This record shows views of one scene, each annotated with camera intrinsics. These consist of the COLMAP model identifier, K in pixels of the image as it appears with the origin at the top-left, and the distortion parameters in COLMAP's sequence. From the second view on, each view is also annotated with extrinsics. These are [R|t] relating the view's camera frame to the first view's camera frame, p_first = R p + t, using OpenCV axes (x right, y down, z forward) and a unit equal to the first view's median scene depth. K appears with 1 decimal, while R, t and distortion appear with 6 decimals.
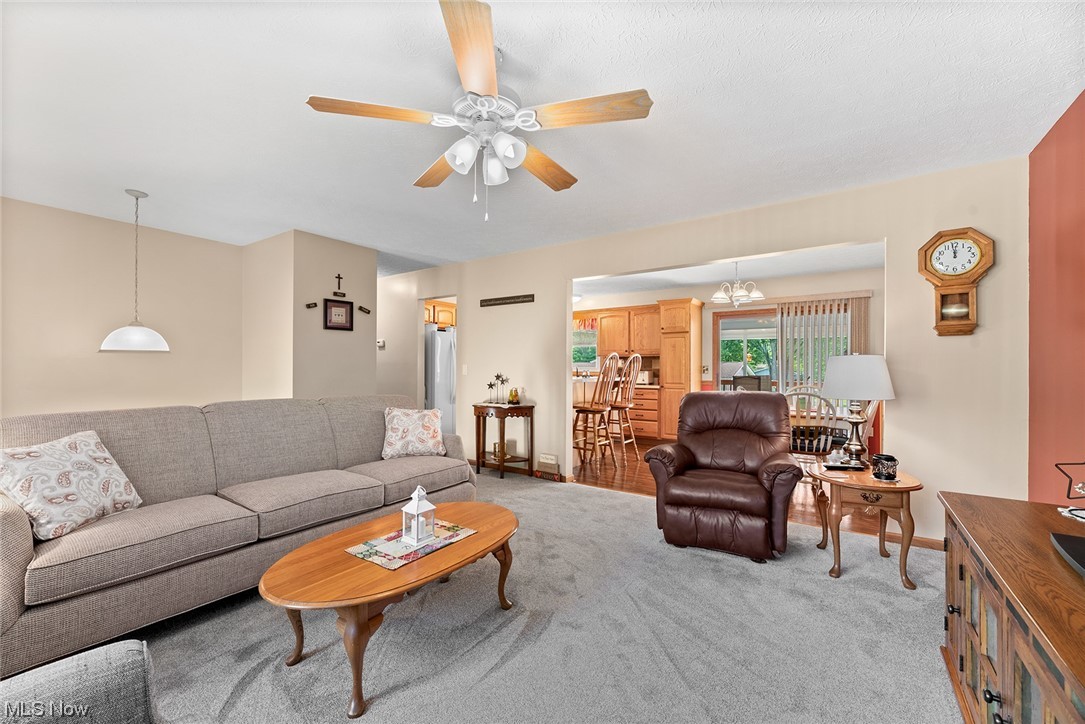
lens RADIAL K [[437.3, 0, 544.5], [0, 437.3, 366.8], [0, 0, 1]] dist [-0.000646, -0.000086]
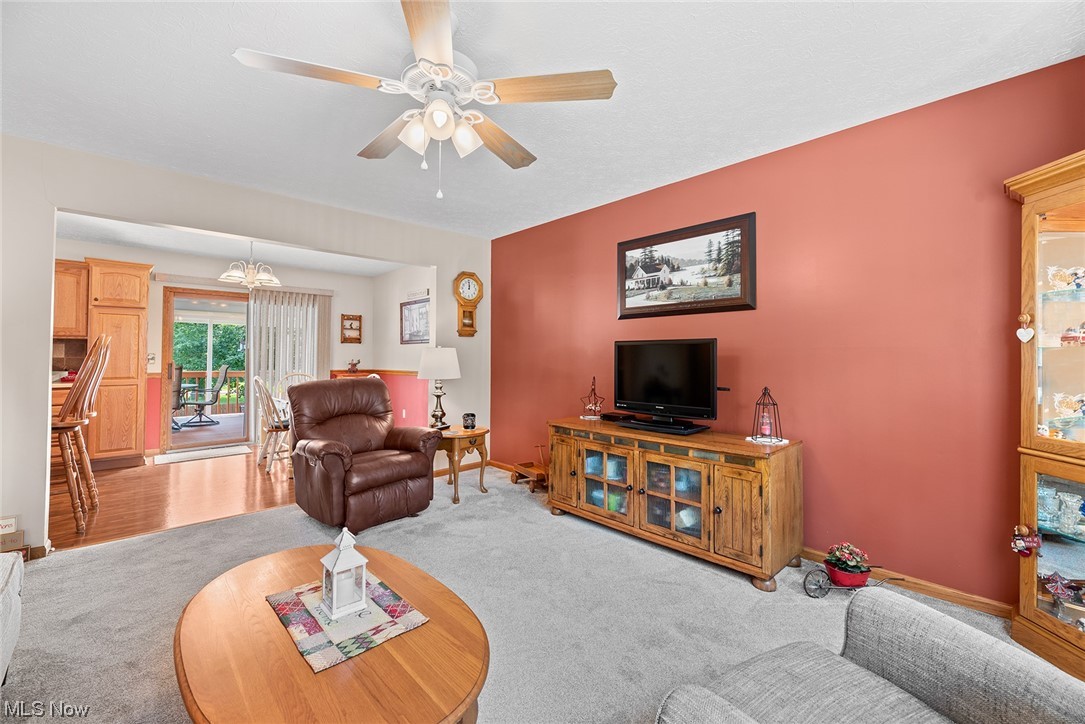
lens RADIAL K [[450.0, 0, 542.5], [0, 450.0, 348.1], [0, 0, 1]] dist [-0.000427, 0.000020]
pose [[0.206472, 0.015548, 0.978329, -0.645958], [-0.001870, 0.999878, -0.015496, -0.003314], [-0.978451, 0.001370, 0.206476, 0.377314]]
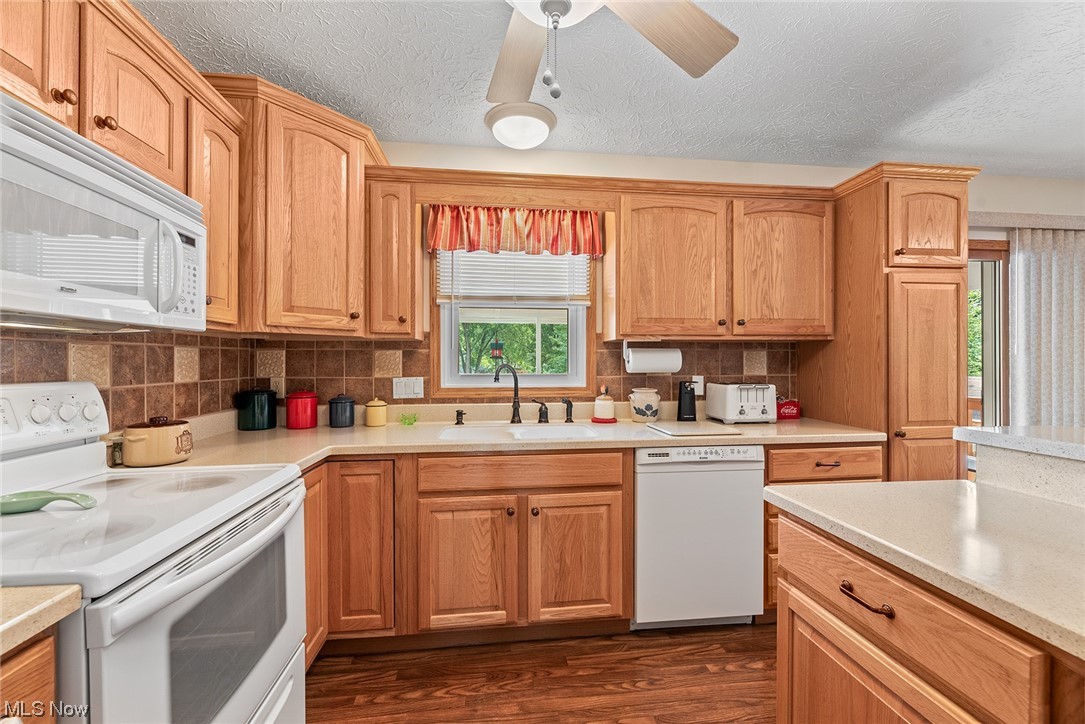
lens RADIAL K [[445.6, 0, 542.5], [0, 445.6, 362.0], [0, 0, 1]] dist [0.001048, 0.000142]
pose [[0.745179, -0.008592, 0.666809, -0.329343], [0.006212, 0.999963, 0.005943, -0.026750], [-0.666835, -0.000286, 0.745205, 2.181994]]
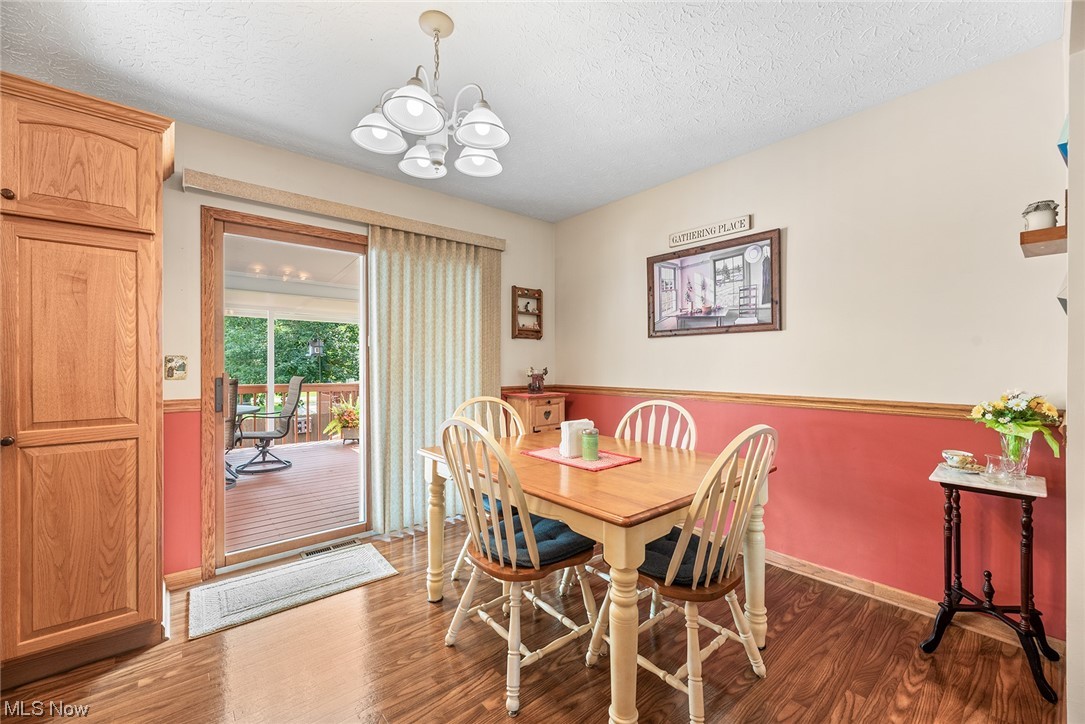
lens RADIAL K [[437.3, 0, 544.5], [0, 437.3, 366.8], [0, 0, 1]] dist [-0.000646, -0.000086]
pose [[0.252749, -0.010208, 0.967478, 0.277780], [0.001623, 0.999947, 0.010126, 0.006926], [-0.967531, -0.000990, 0.252752, 1.546214]]
